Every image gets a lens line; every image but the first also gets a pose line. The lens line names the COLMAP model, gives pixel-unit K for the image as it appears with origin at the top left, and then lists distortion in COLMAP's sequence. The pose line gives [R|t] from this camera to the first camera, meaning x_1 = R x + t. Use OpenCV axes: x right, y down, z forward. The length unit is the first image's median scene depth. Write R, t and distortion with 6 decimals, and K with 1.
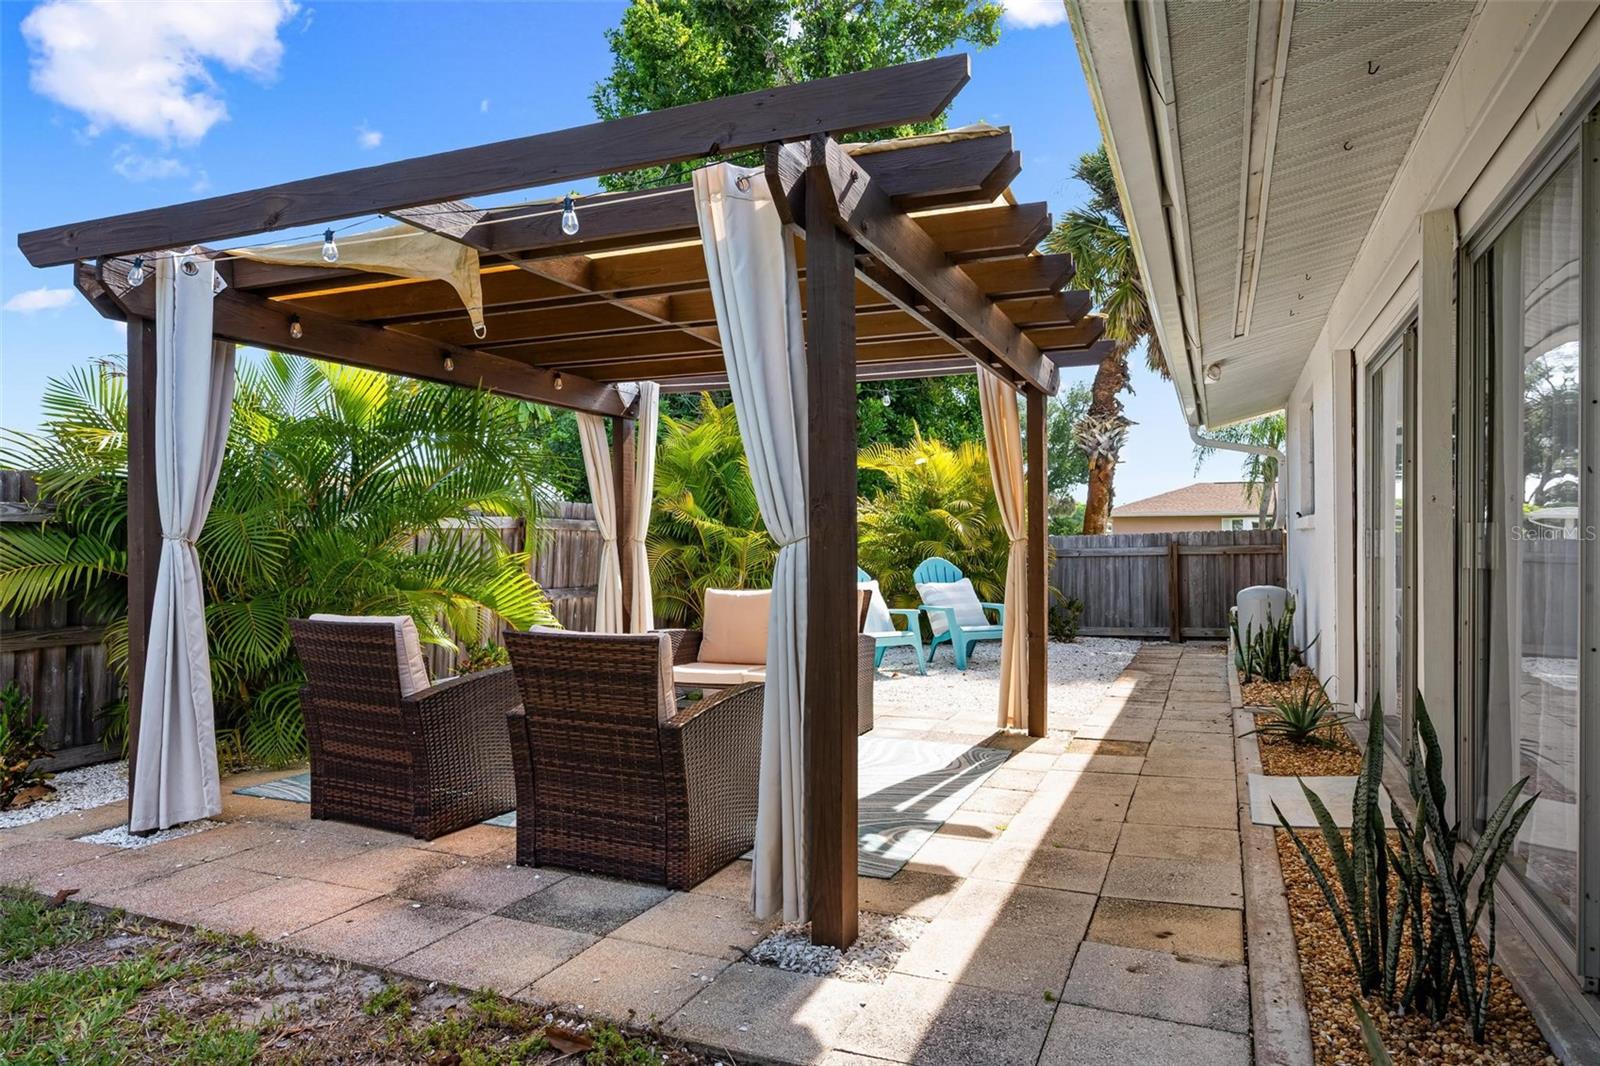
lens RADIAL K [[1003.3, 0, 800.0], [0, 1003.3, 533.0], [0, 0, 1]] dist [-0.004879, -0.000095]
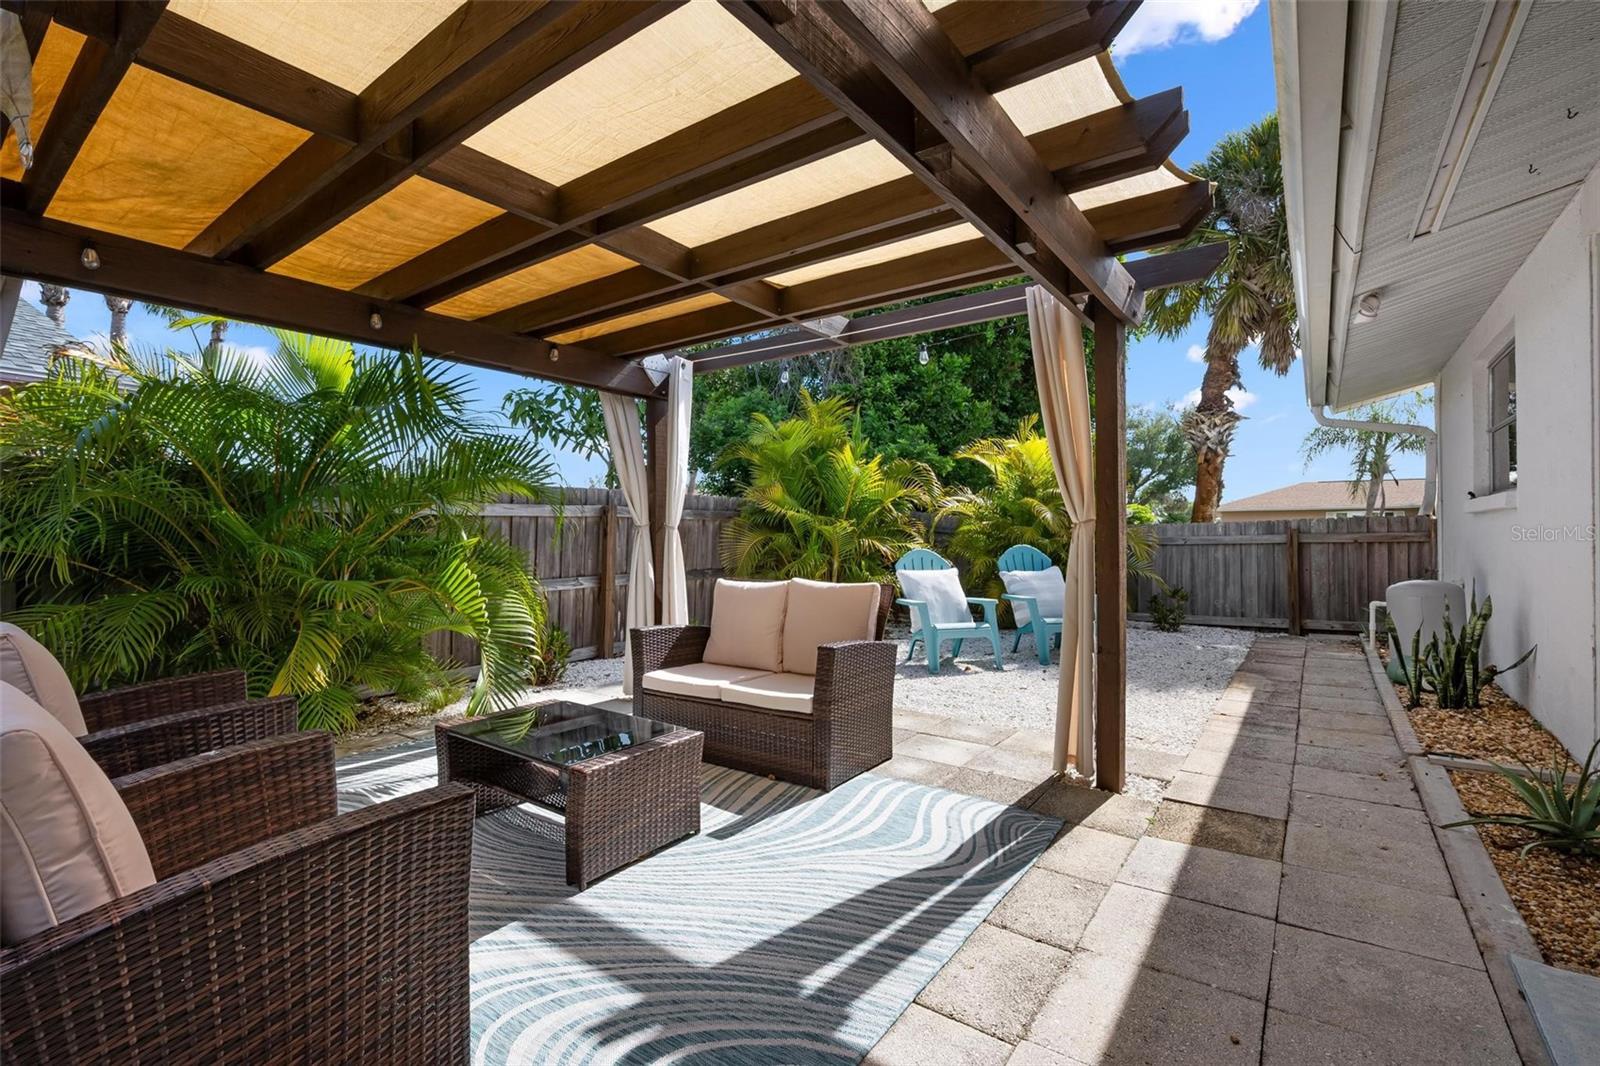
lens RADIAL K [[709.0, 0, 803.7], [0, 709.0, 532.7], [0, 0, 1]] dist [0.001794, -0.000176]
pose [[0.973668, -0.001456, -0.227966, 0.082089], [0.003110, 0.999971, 0.006895, 0.006601], [0.227949, -0.007422, 0.973645, 0.265961]]
